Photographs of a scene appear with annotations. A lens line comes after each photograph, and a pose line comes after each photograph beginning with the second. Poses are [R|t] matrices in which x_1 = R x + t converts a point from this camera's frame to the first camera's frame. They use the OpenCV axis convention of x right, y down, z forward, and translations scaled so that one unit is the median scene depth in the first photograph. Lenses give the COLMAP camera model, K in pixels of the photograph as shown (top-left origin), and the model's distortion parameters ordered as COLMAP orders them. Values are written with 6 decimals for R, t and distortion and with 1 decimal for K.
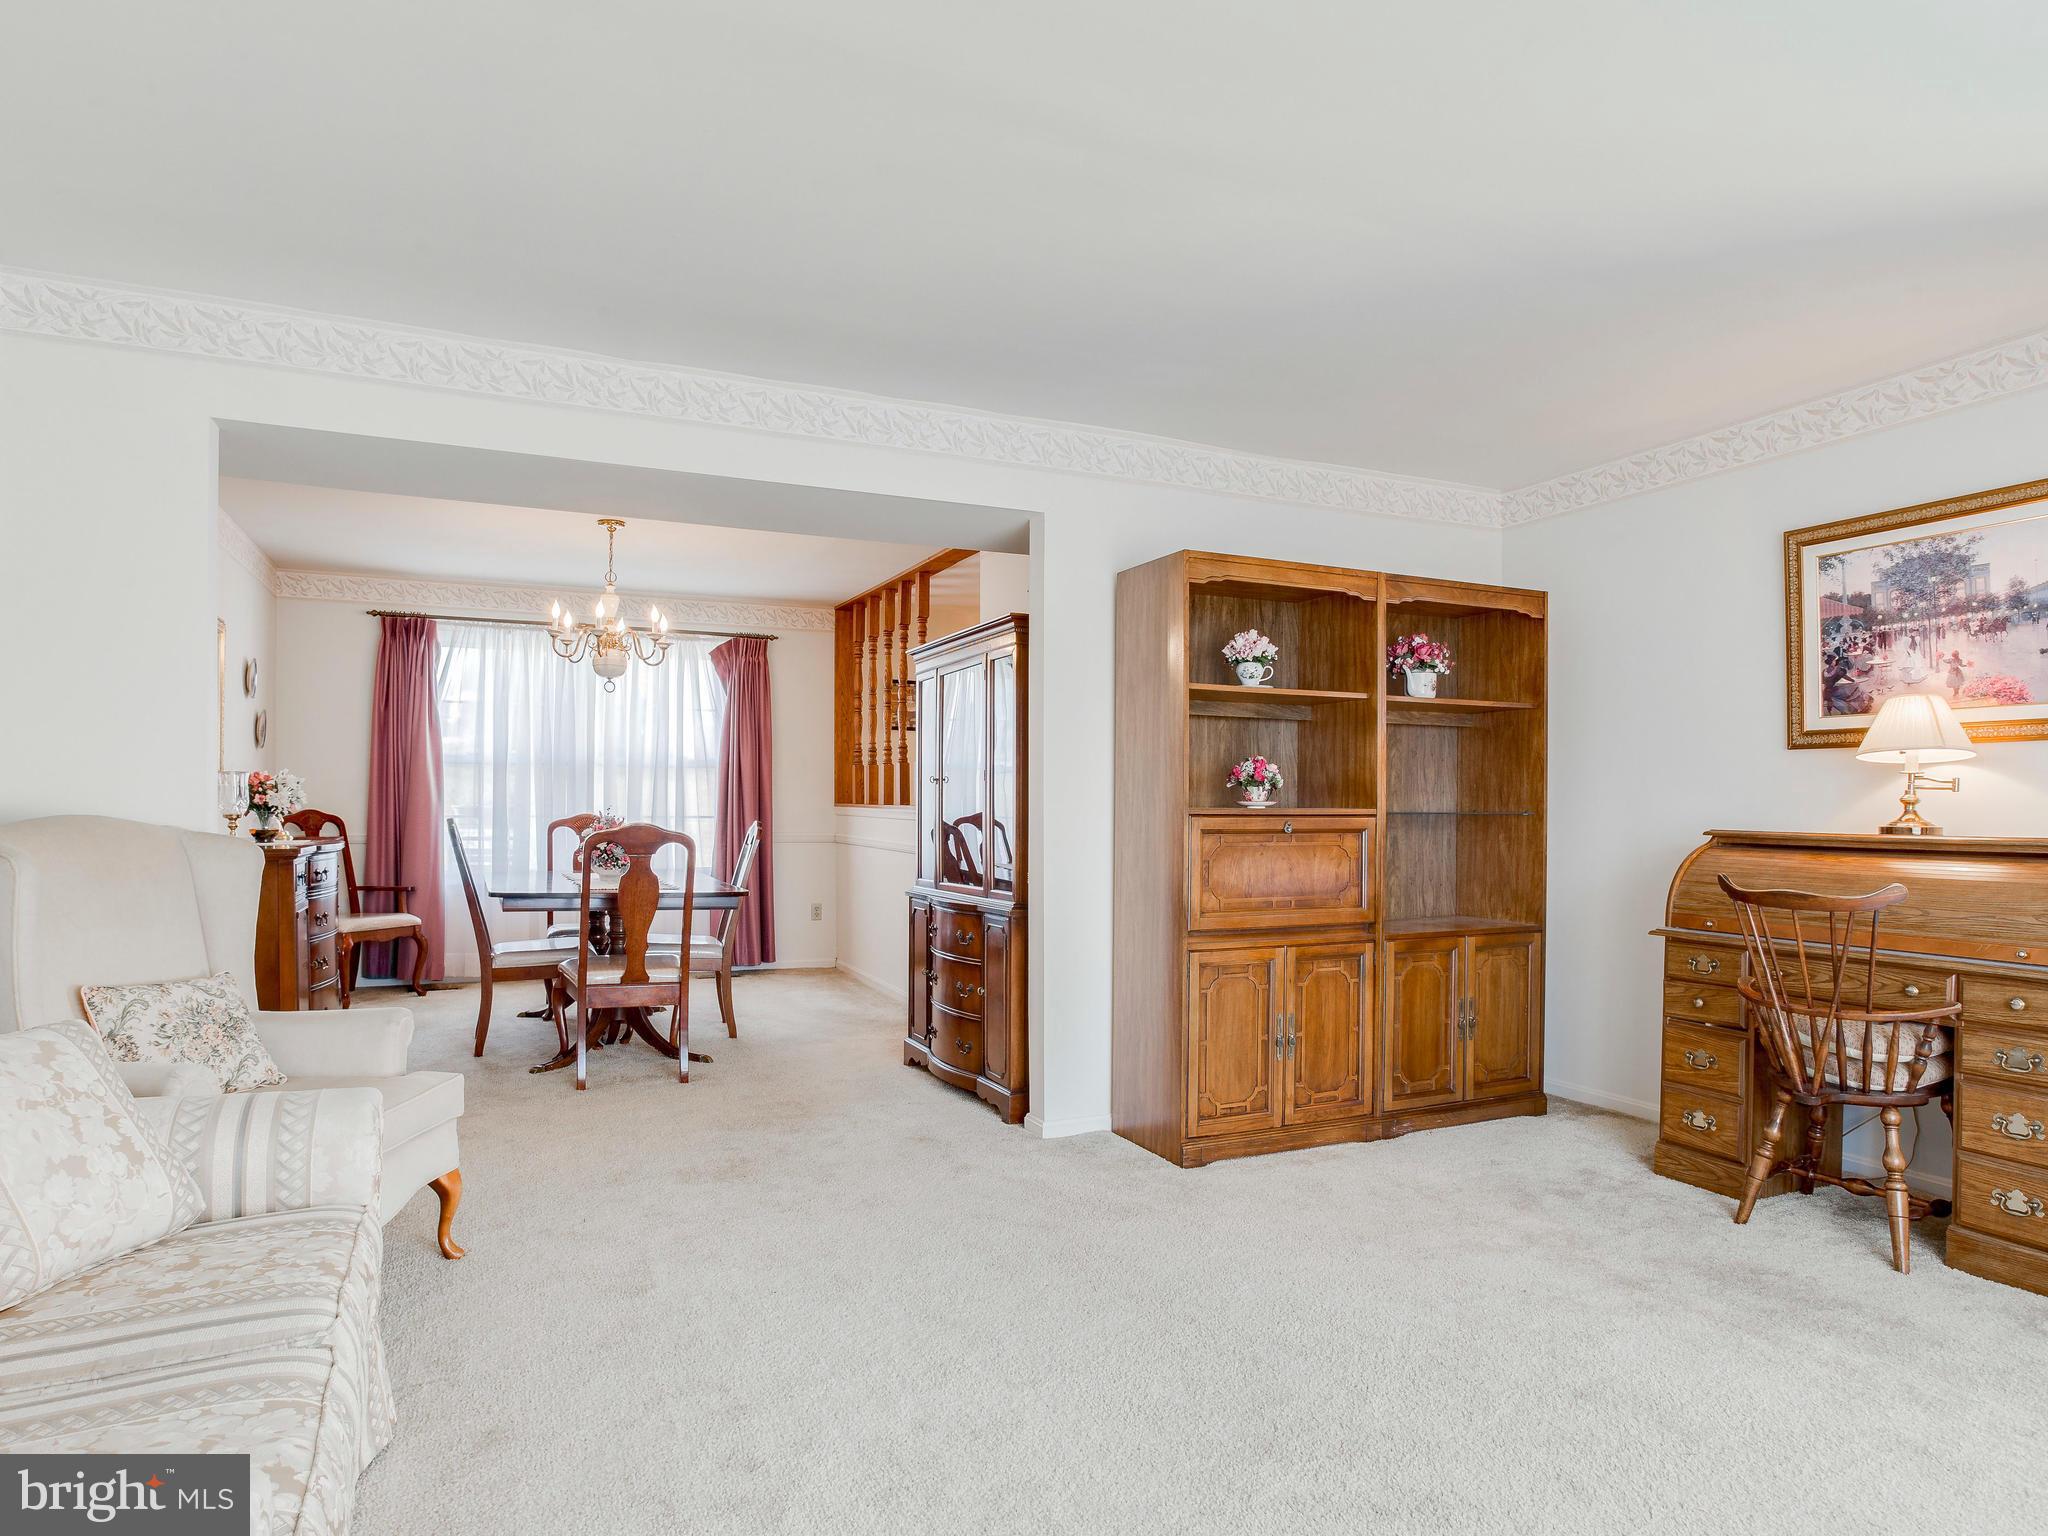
lens RADIAL K [[1150.1, 0, 1028.3], [0, 1150.1, 793.1], [0, 0, 1]] dist [-0.006193, -0.003138]
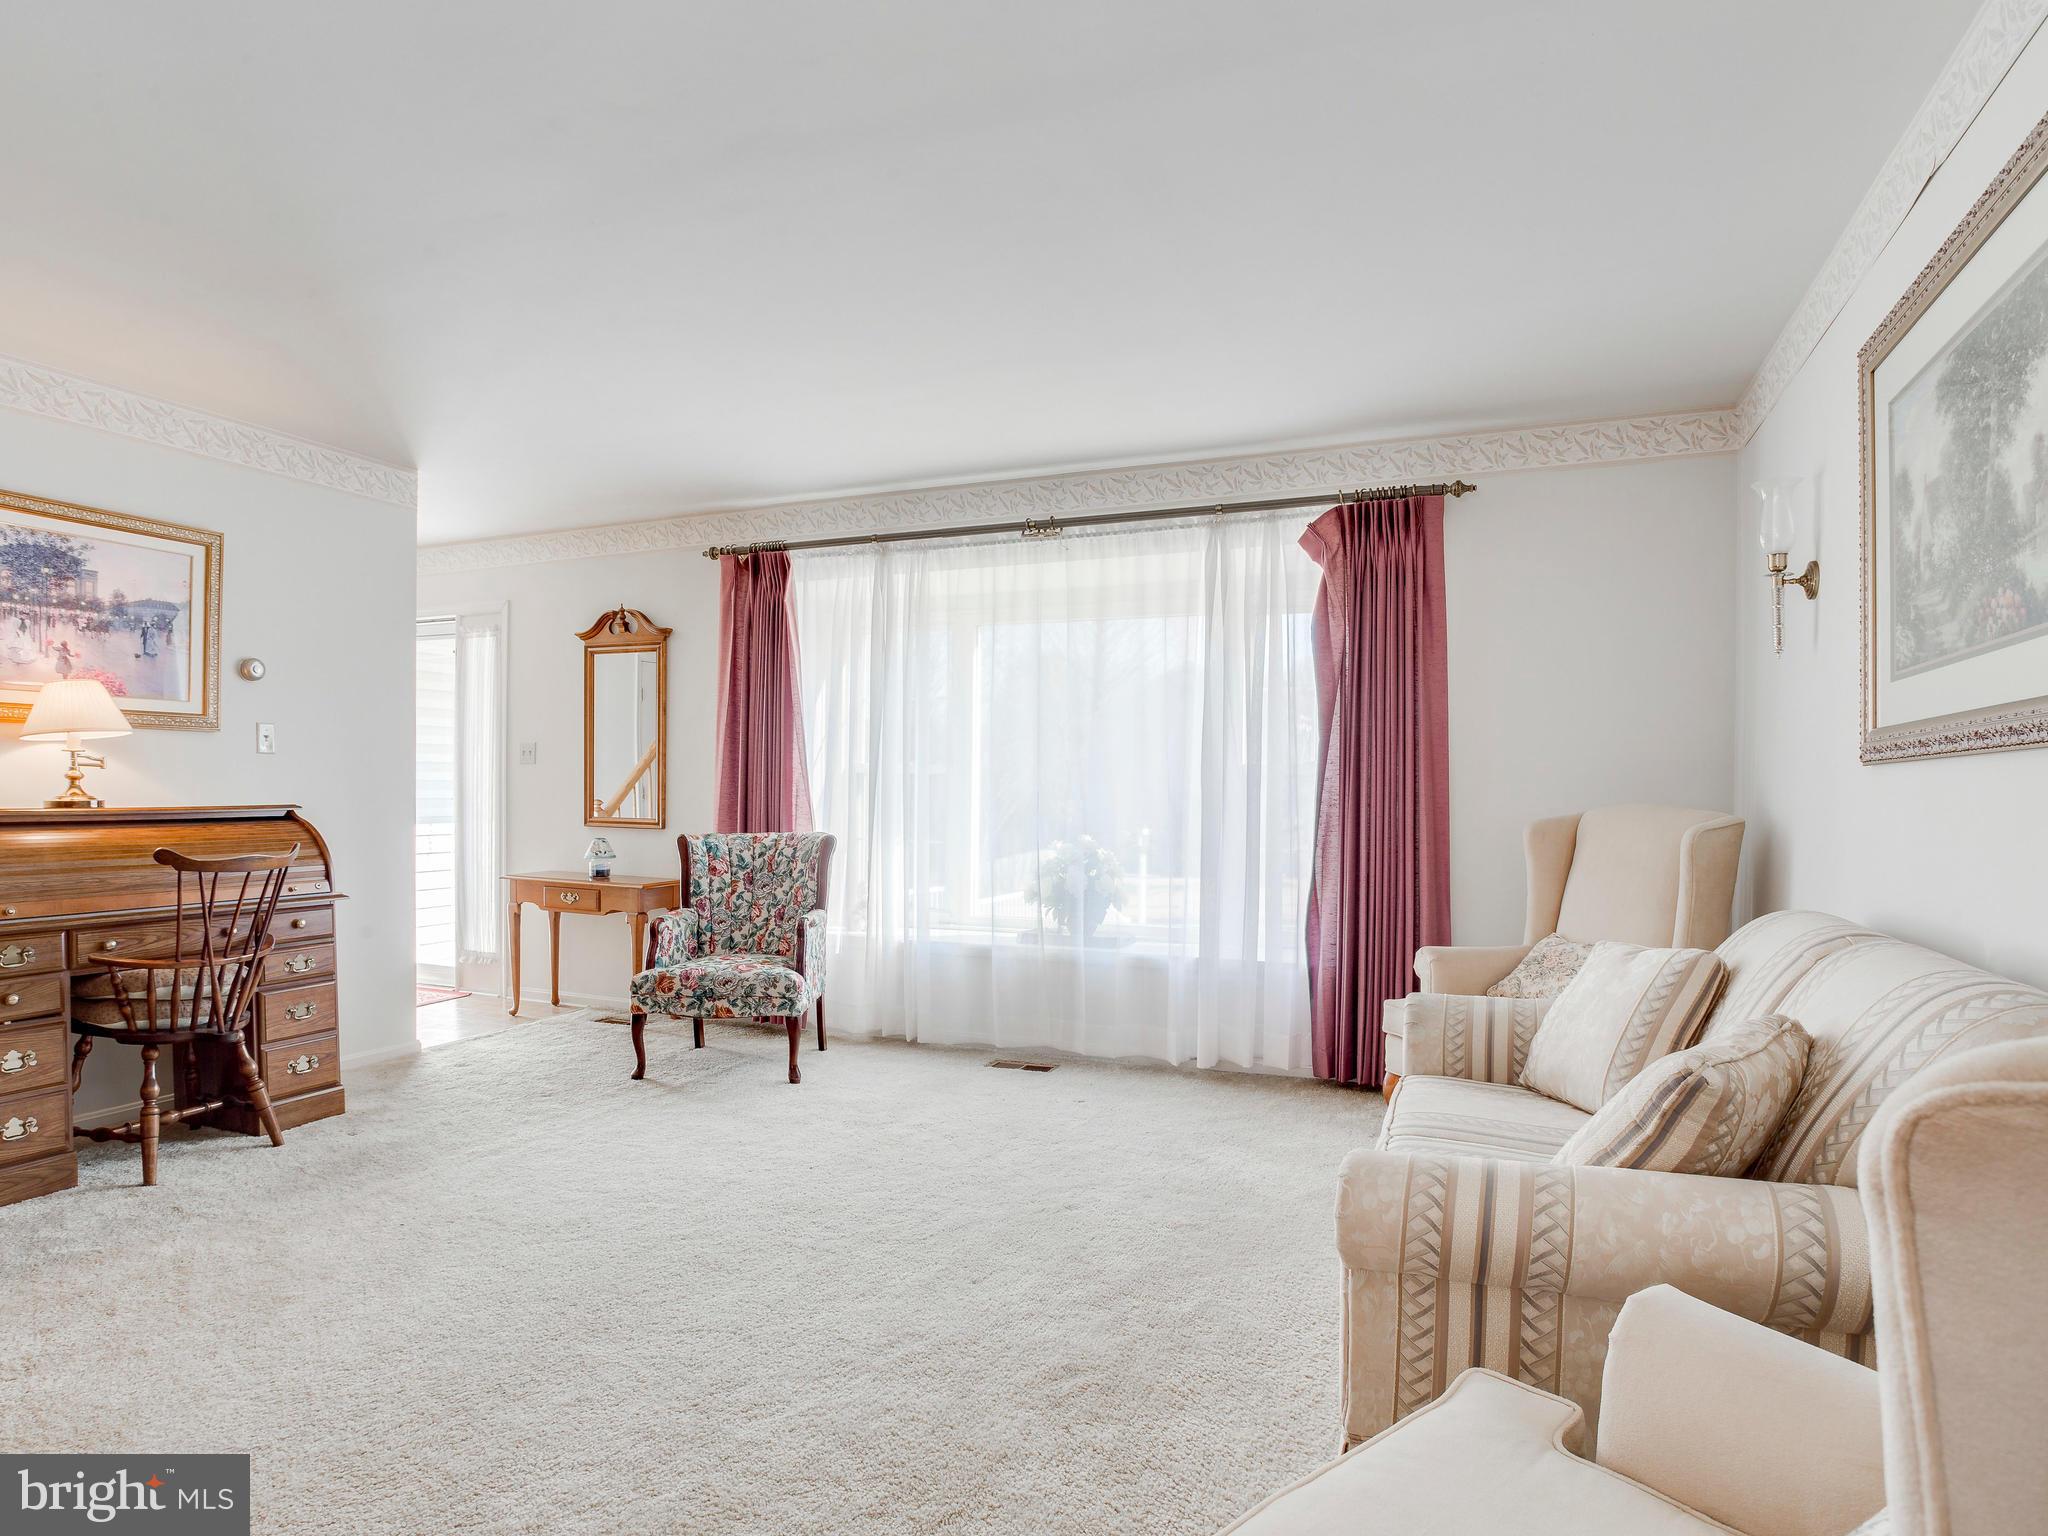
lens RADIAL K [[1150.1, 0, 1028.3], [0, 1150.1, 793.1], [0, 0, 1]] dist [-0.006193, -0.003138]
pose [[-0.669669, -0.009629, 0.742597, -0.640790], [-0.011625, 0.999929, 0.002482, 0.009318], [-0.742569, -0.006971, -0.669733, 1.053400]]
